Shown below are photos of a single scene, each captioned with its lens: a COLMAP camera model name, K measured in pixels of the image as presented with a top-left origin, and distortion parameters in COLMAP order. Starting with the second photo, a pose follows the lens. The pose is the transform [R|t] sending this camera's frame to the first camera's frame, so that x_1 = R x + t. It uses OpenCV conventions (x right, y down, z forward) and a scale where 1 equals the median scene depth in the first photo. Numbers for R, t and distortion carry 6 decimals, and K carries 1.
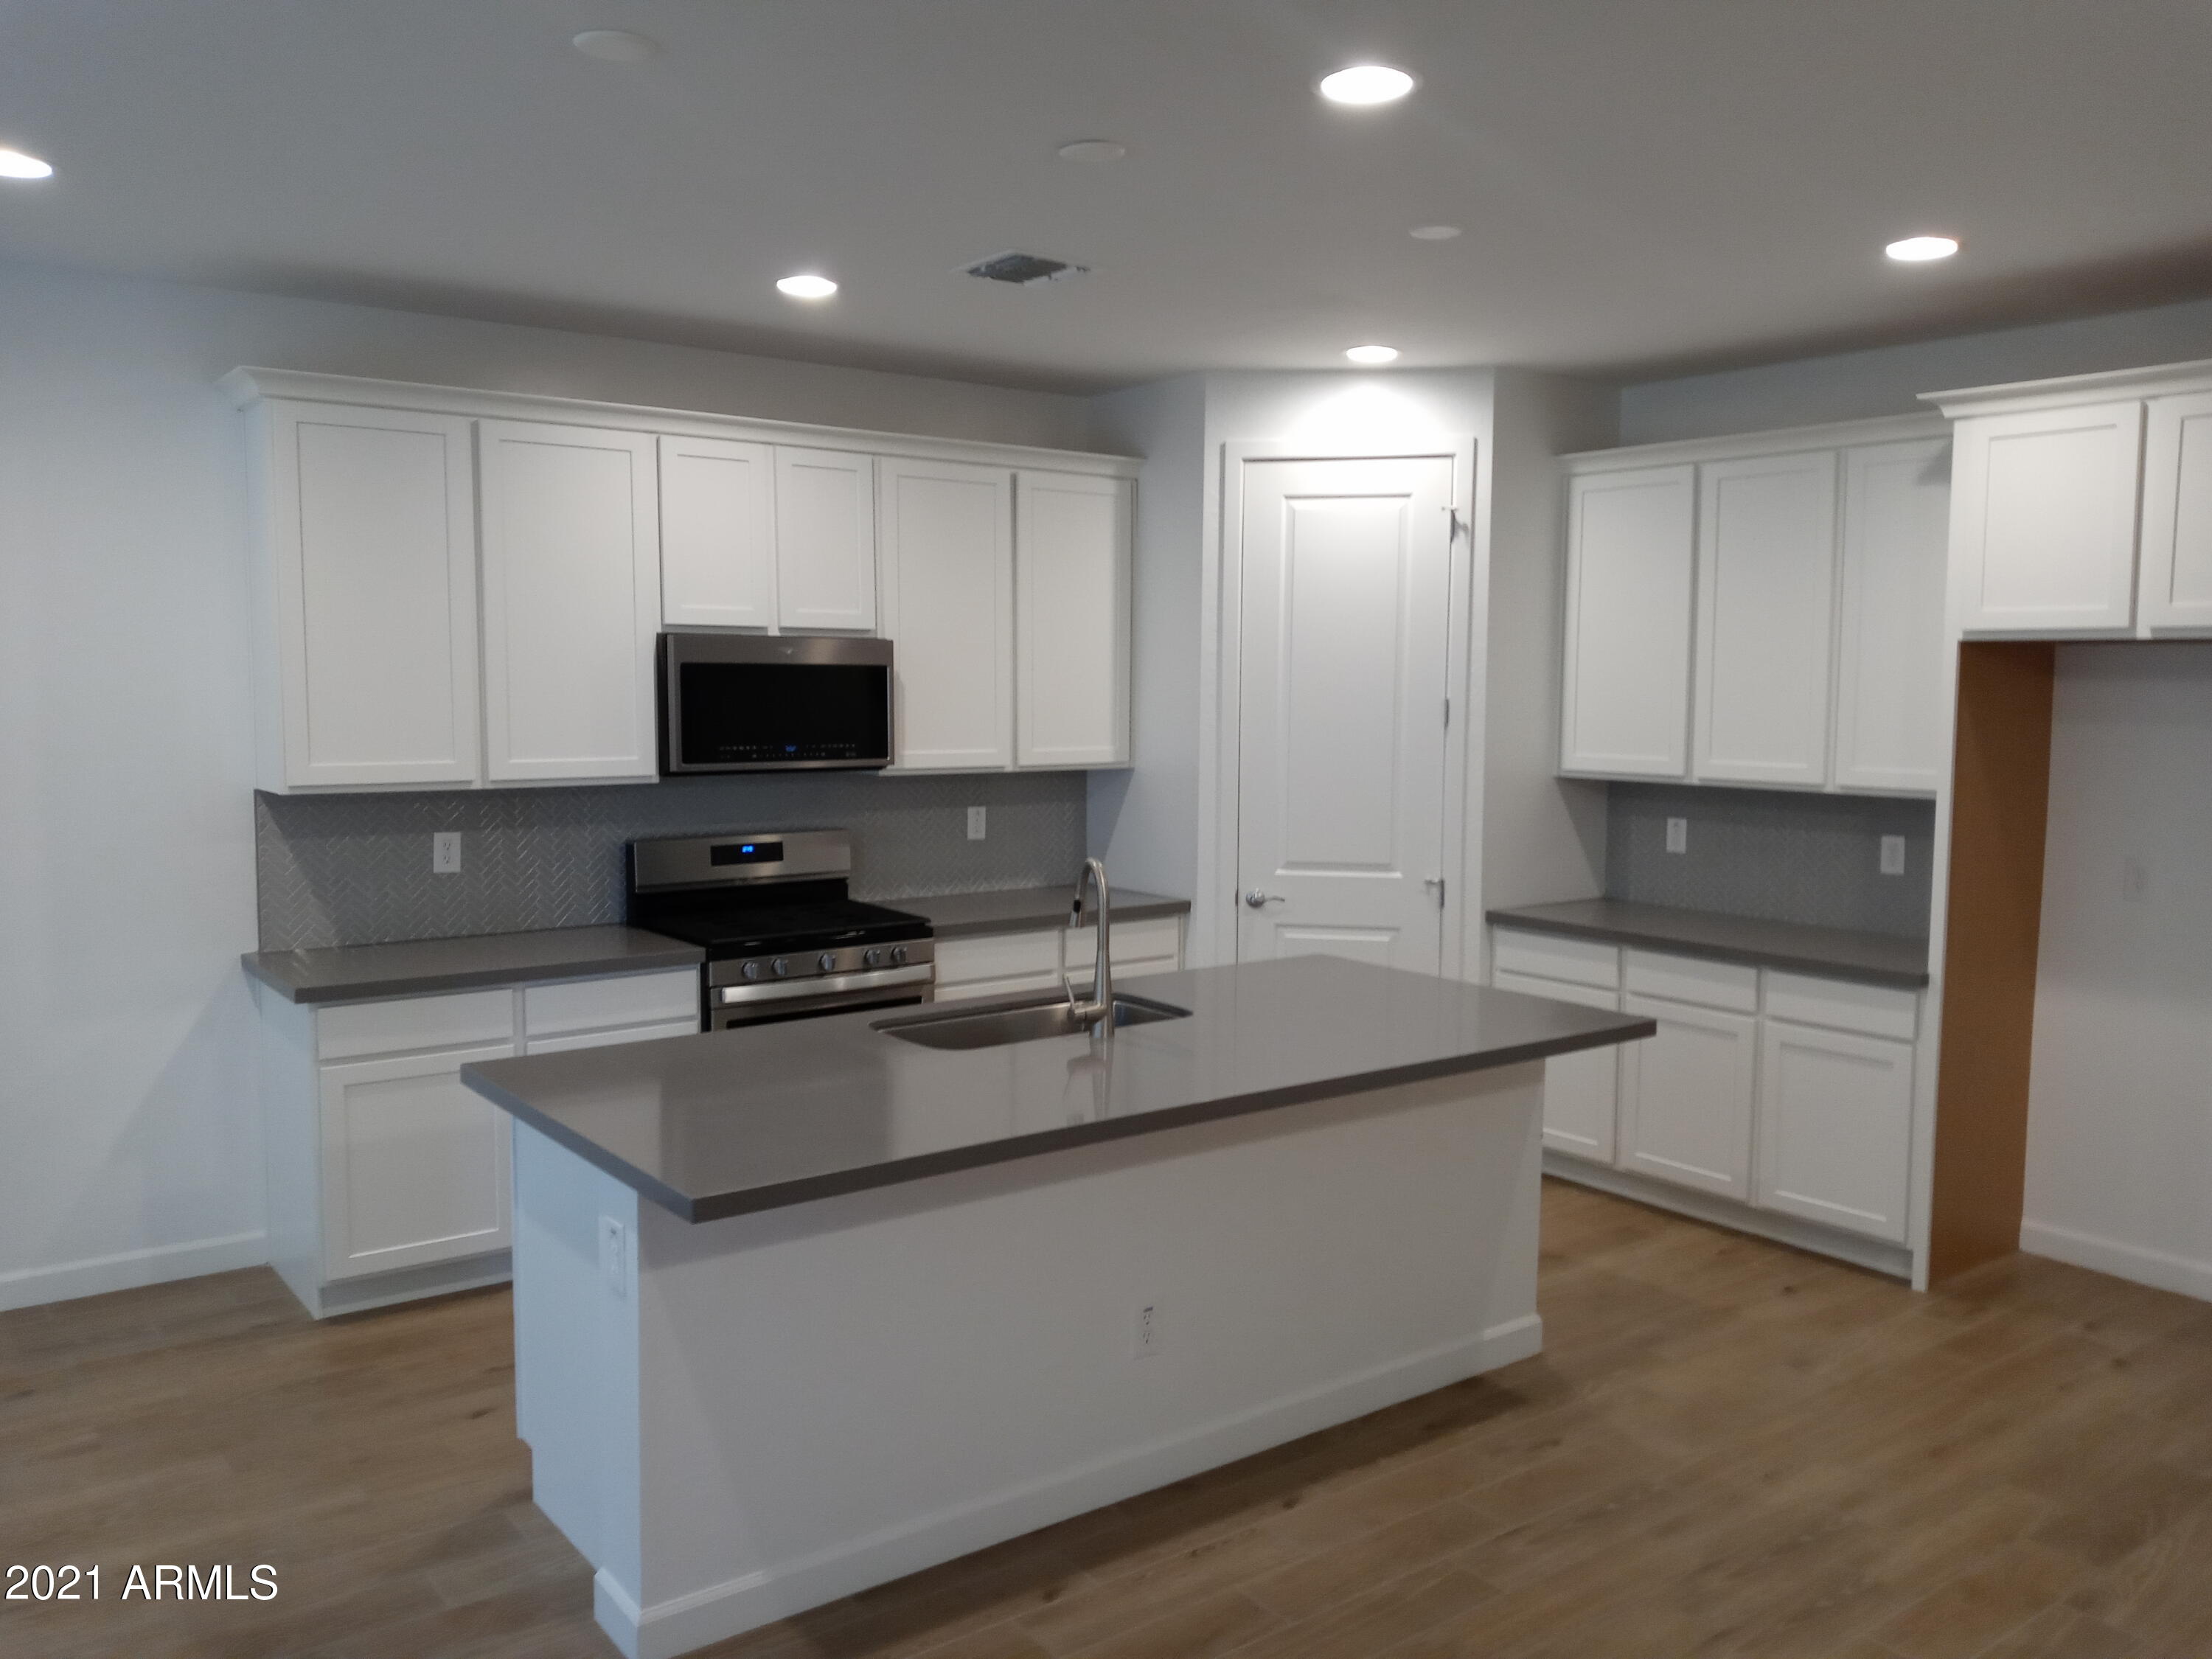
lens RADIAL K [[1760.1, 0, 1101.7], [0, 1760.1, 821.9], [0, 0, 1]] dist [0.015976, -0.024144]
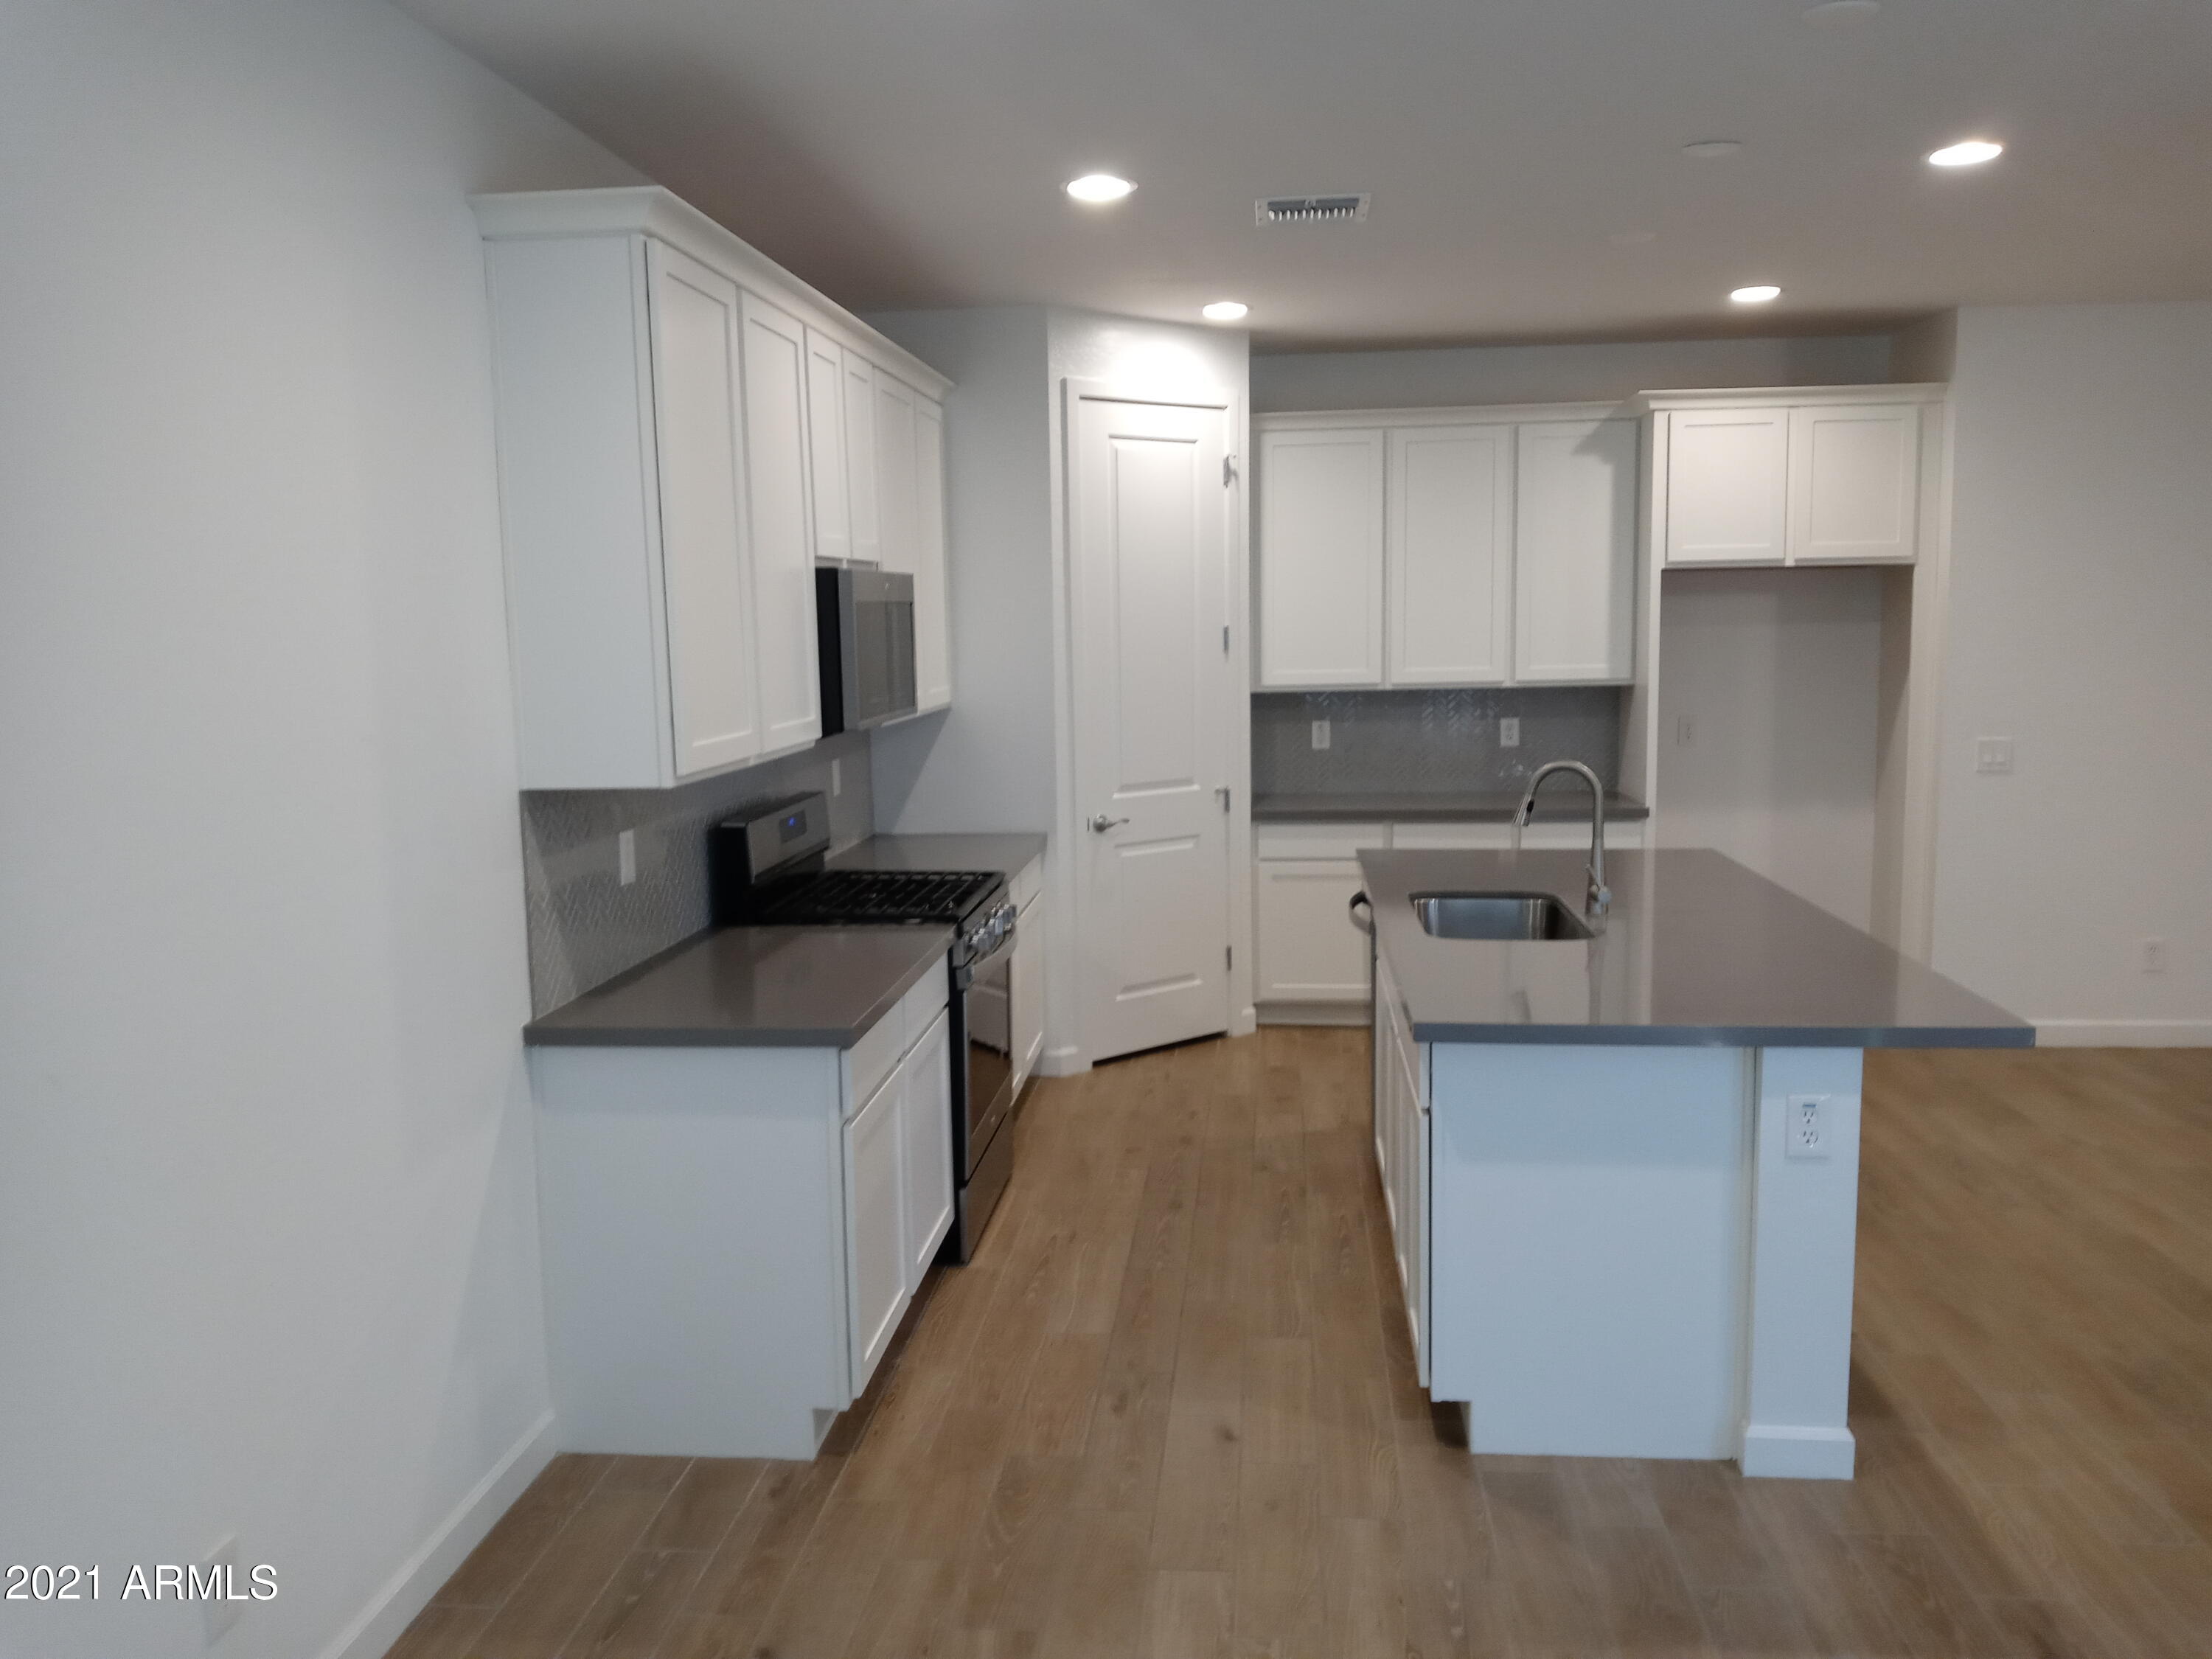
lens RADIAL K [[1760.1, 0, 1106.1], [0, 1760.1, 838.2], [0, 0, 1]] dist [0.015976, -0.024144]
pose [[0.672559, -0.113278, 0.731323, -0.694973], [0.086102, 0.993482, 0.074701, -0.025993], [-0.735018, 0.012728, 0.677928, 0.298532]]
